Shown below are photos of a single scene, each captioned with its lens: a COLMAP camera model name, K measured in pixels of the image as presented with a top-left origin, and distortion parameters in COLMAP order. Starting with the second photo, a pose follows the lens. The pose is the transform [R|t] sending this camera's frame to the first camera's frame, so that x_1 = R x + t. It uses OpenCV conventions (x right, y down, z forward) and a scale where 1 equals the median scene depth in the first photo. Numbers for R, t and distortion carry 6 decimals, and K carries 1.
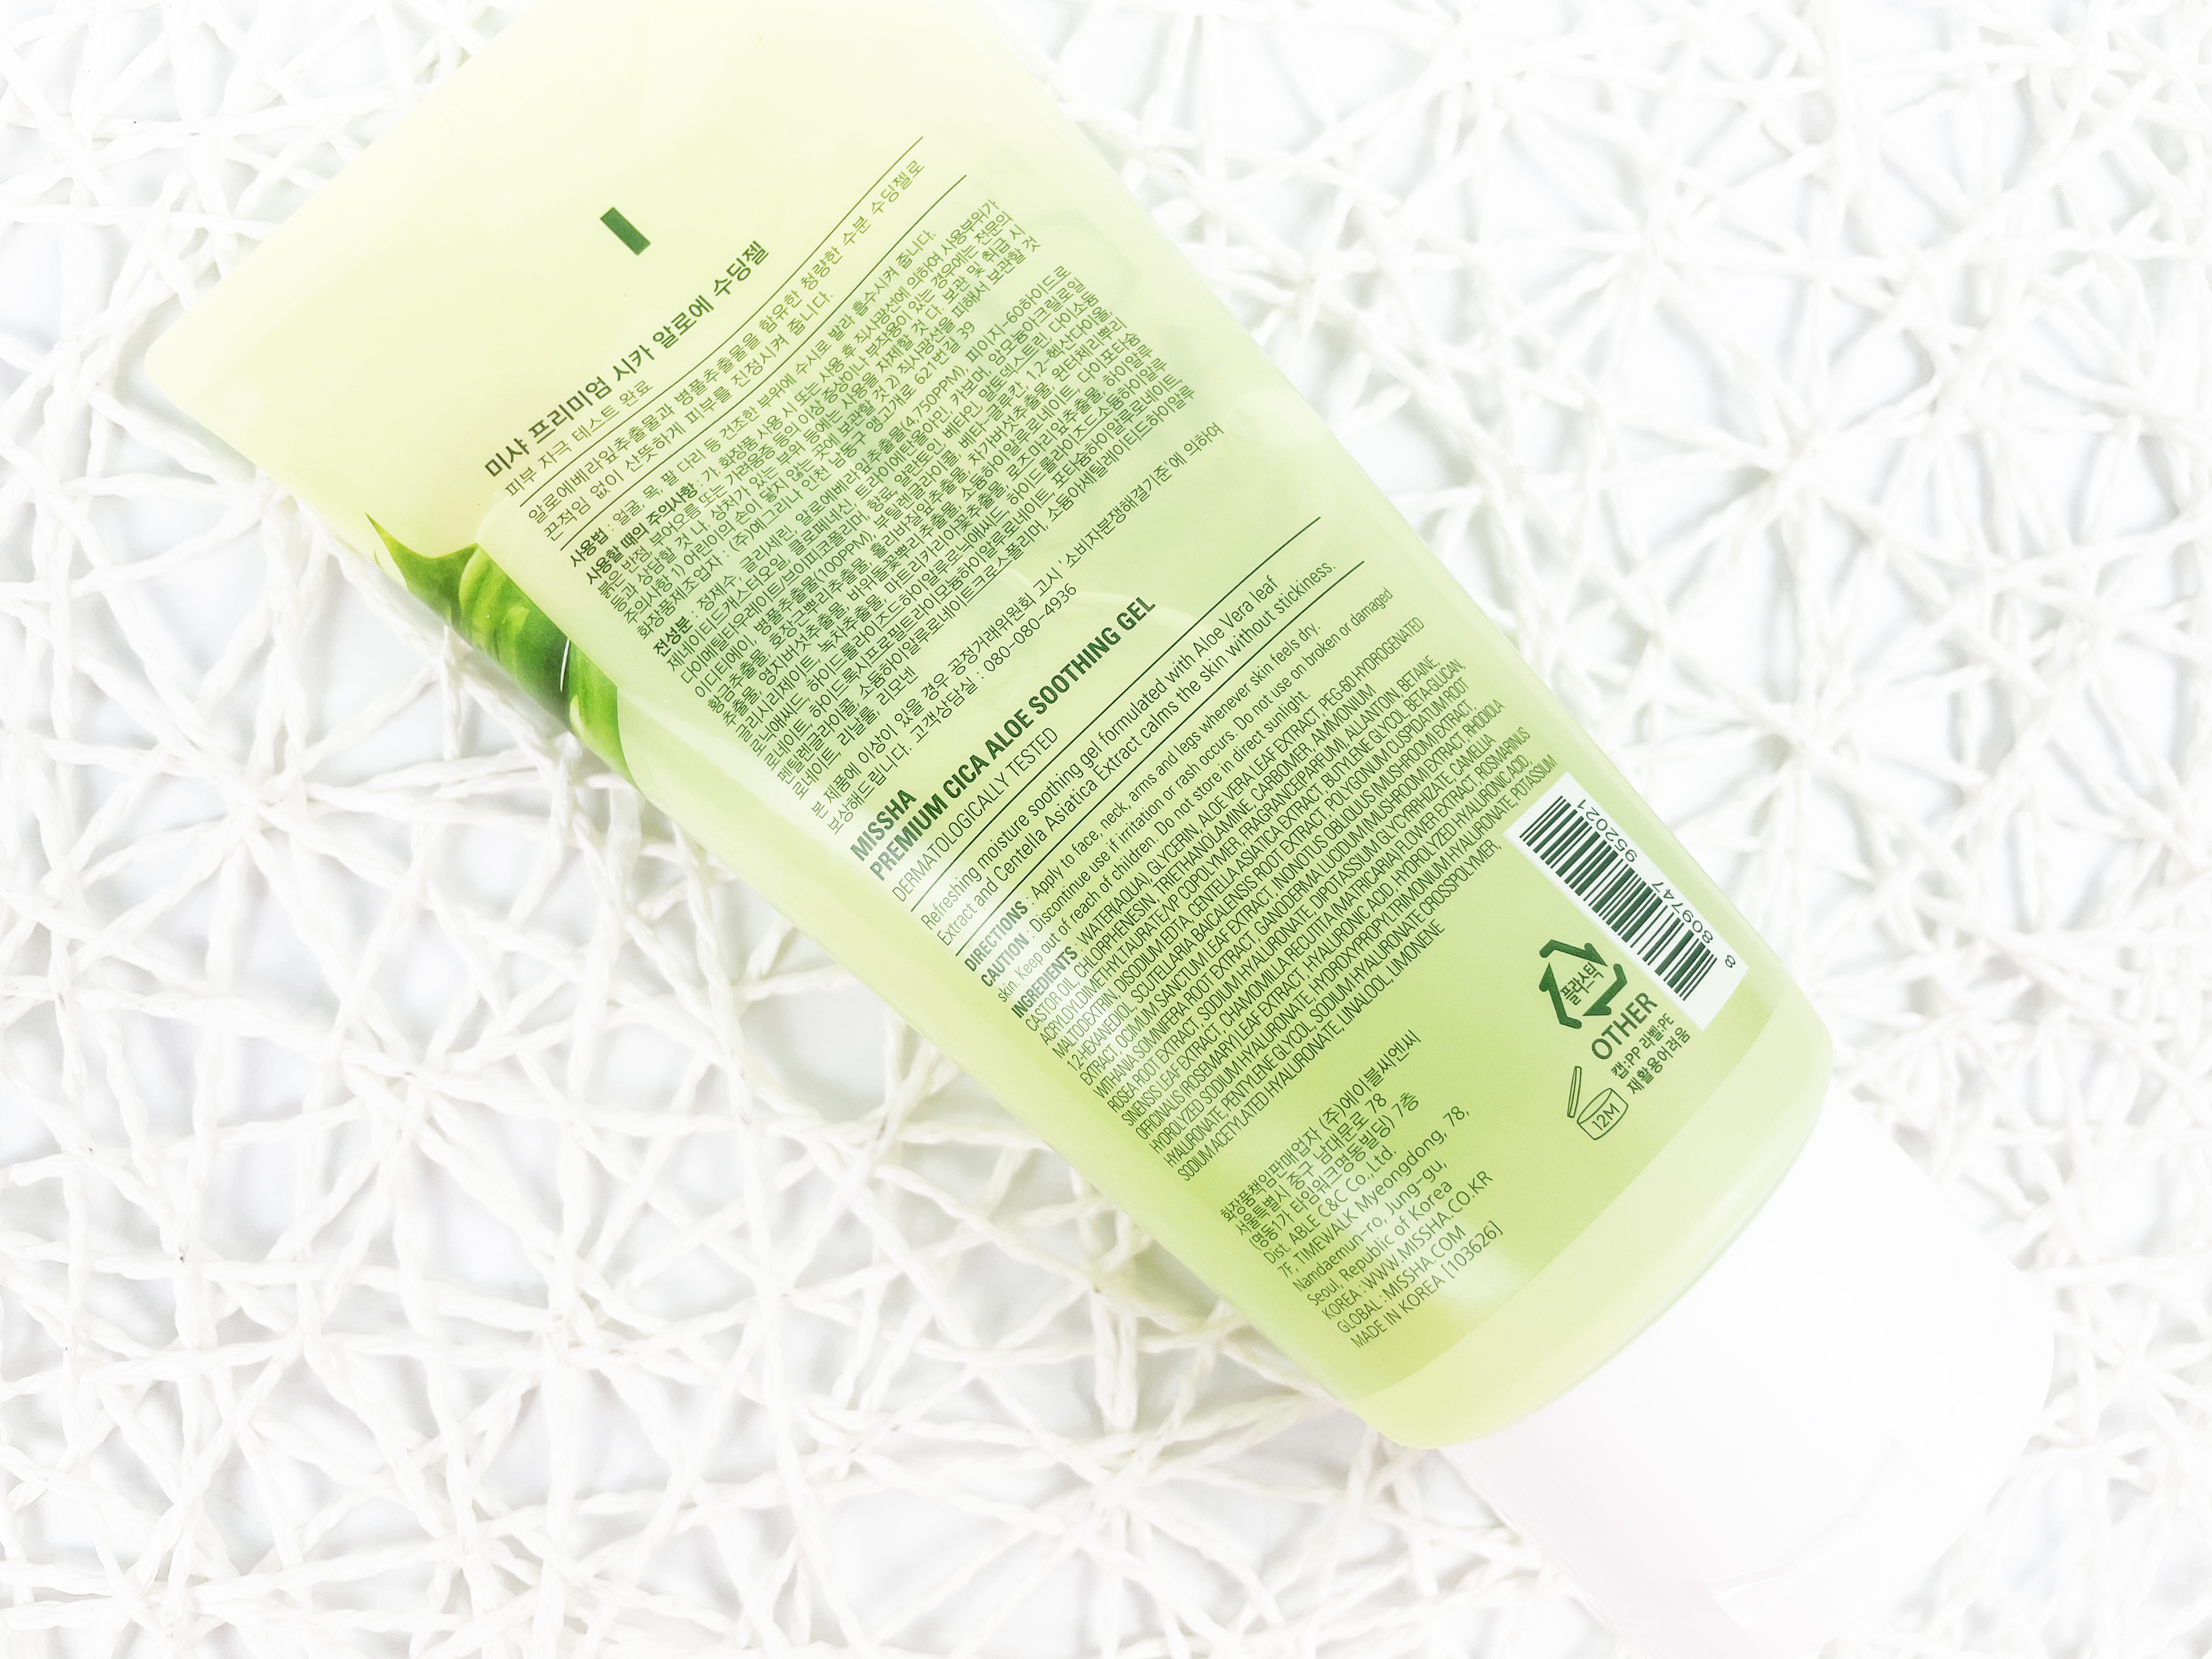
lens RADIAL K [[1703.2, 0, 1106.0], [0, 1703.2, 829.5], [0, 0, 1]] dist [0.066968, -0.112938]
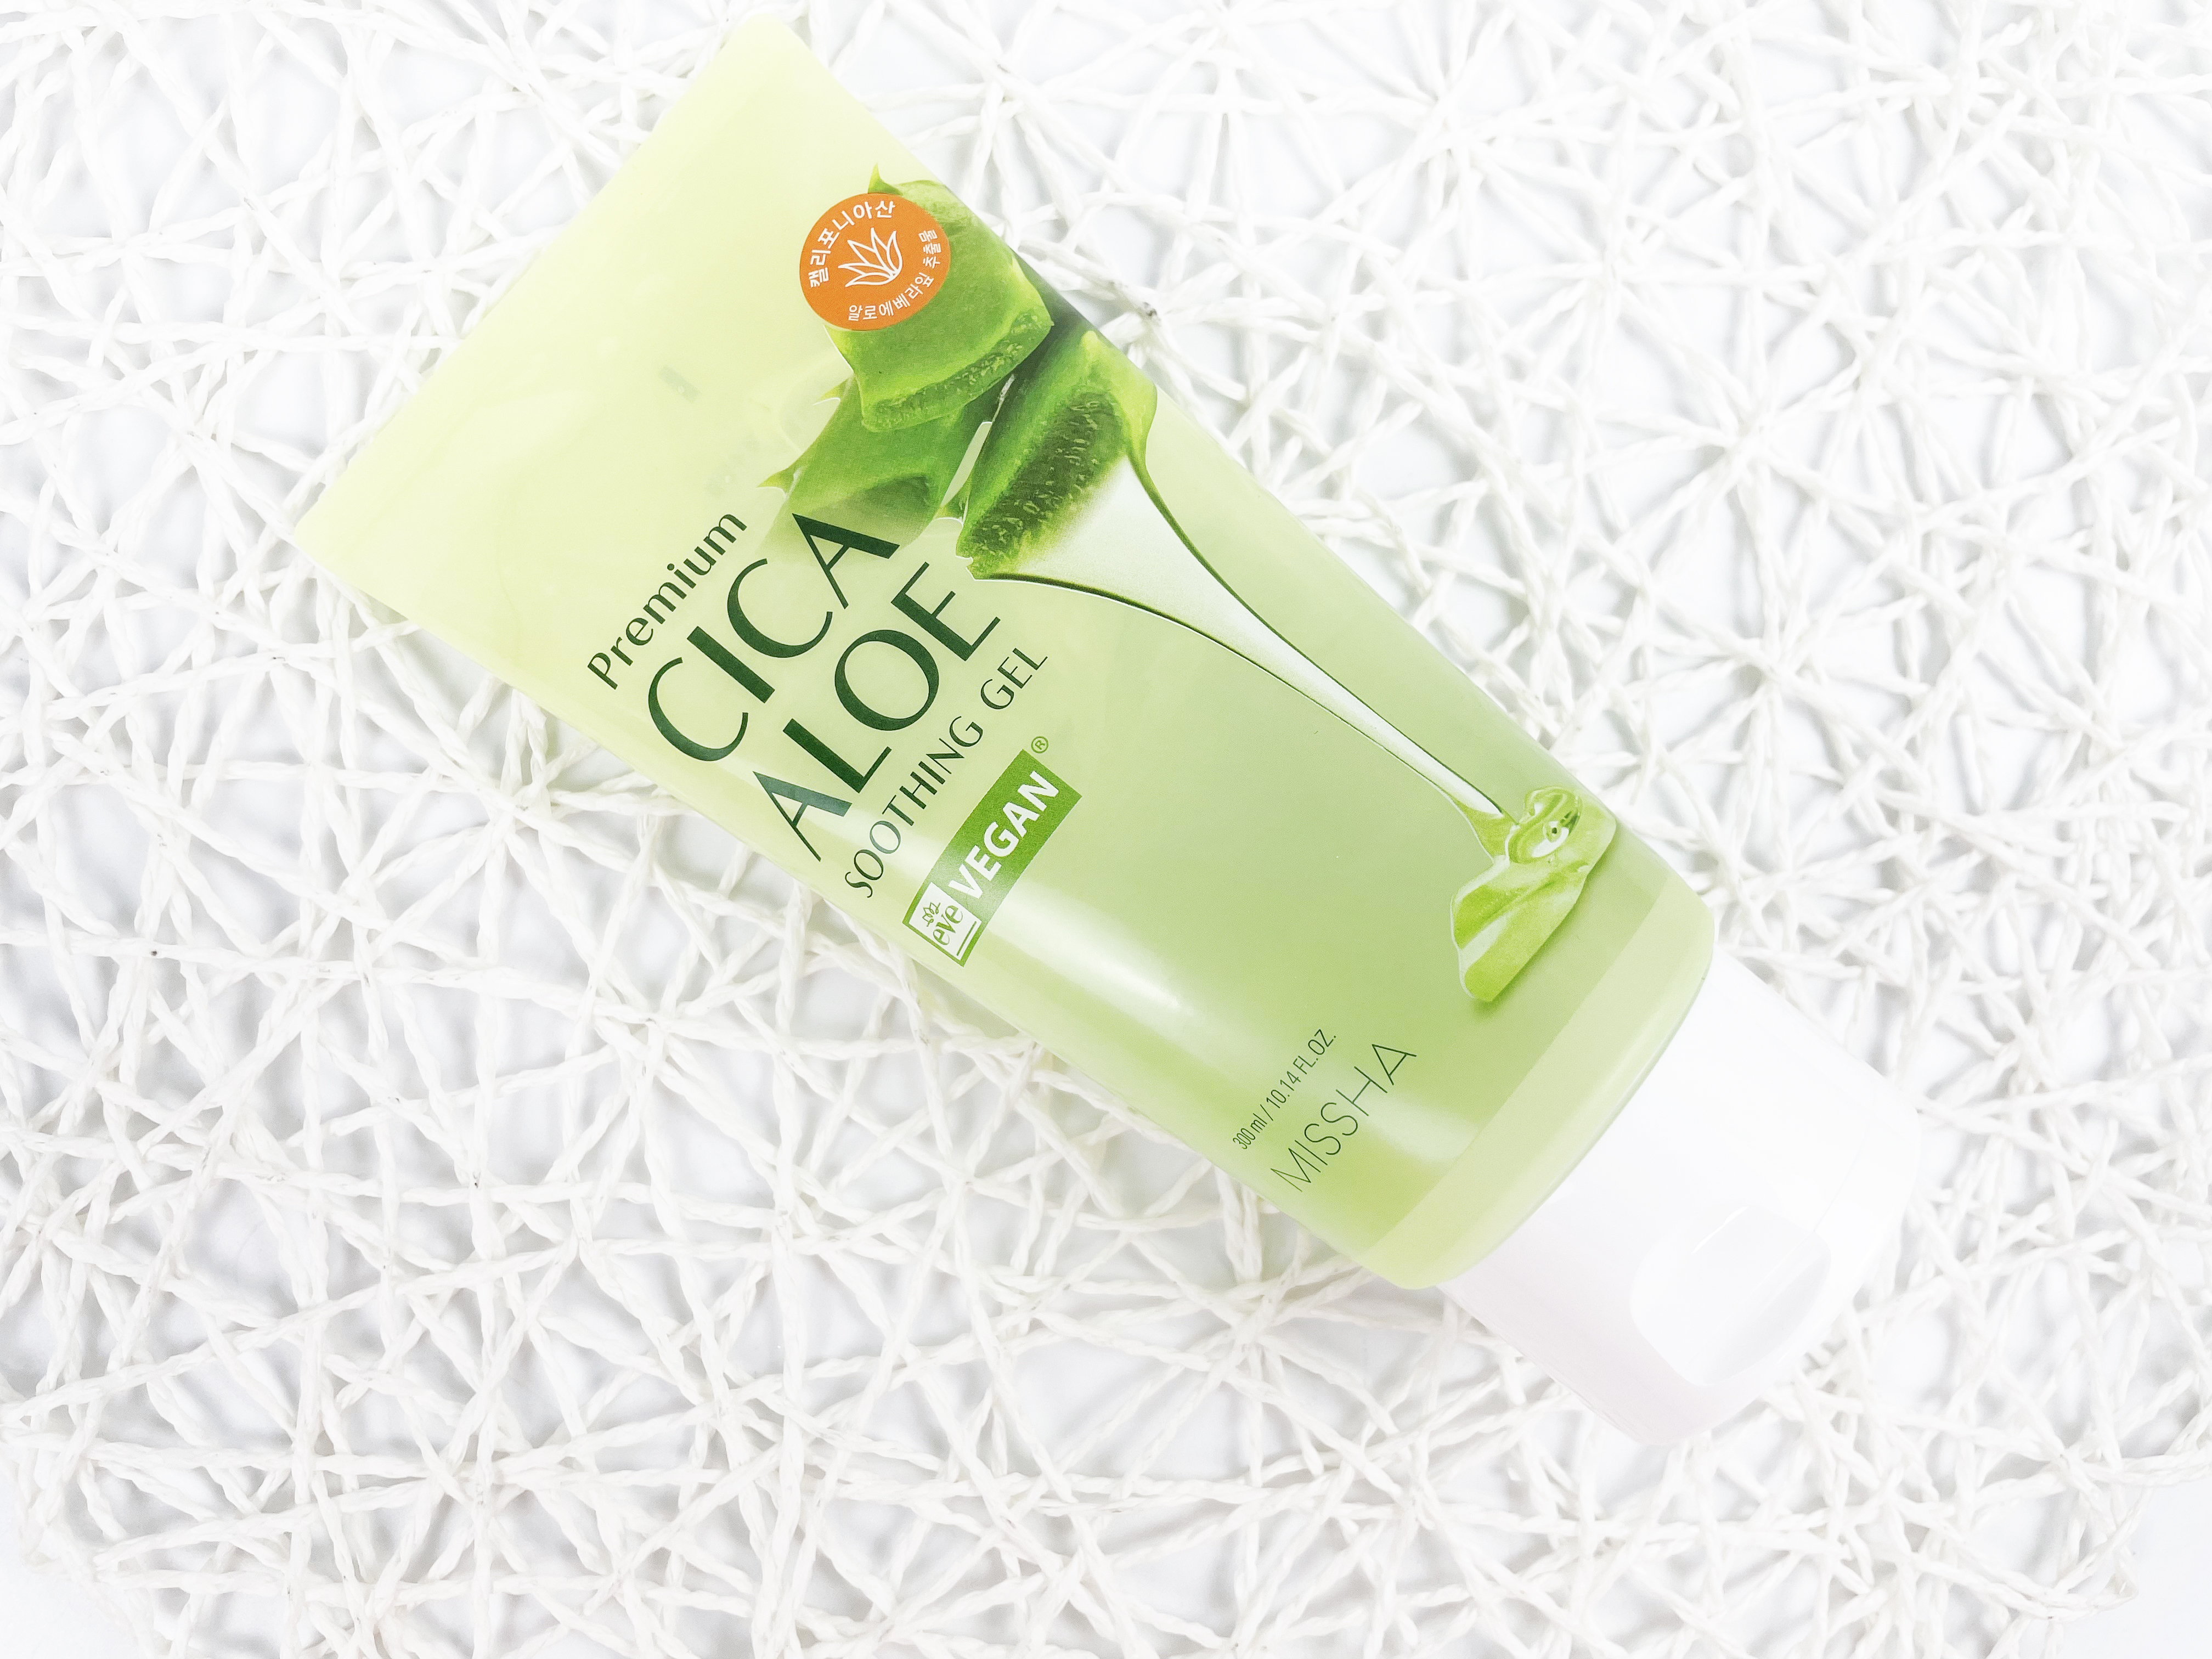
lens RADIAL K [[1703.2, 0, 1106.0], [0, 1703.2, 829.5], [0, 0, 1]] dist [0.066968, -0.112938]
pose [[0.997125, -0.075577, -0.005436, -0.061637], [0.075372, 0.996667, -0.031195, 0.065262], [0.007776, 0.030696, 0.999499, -0.204859]]
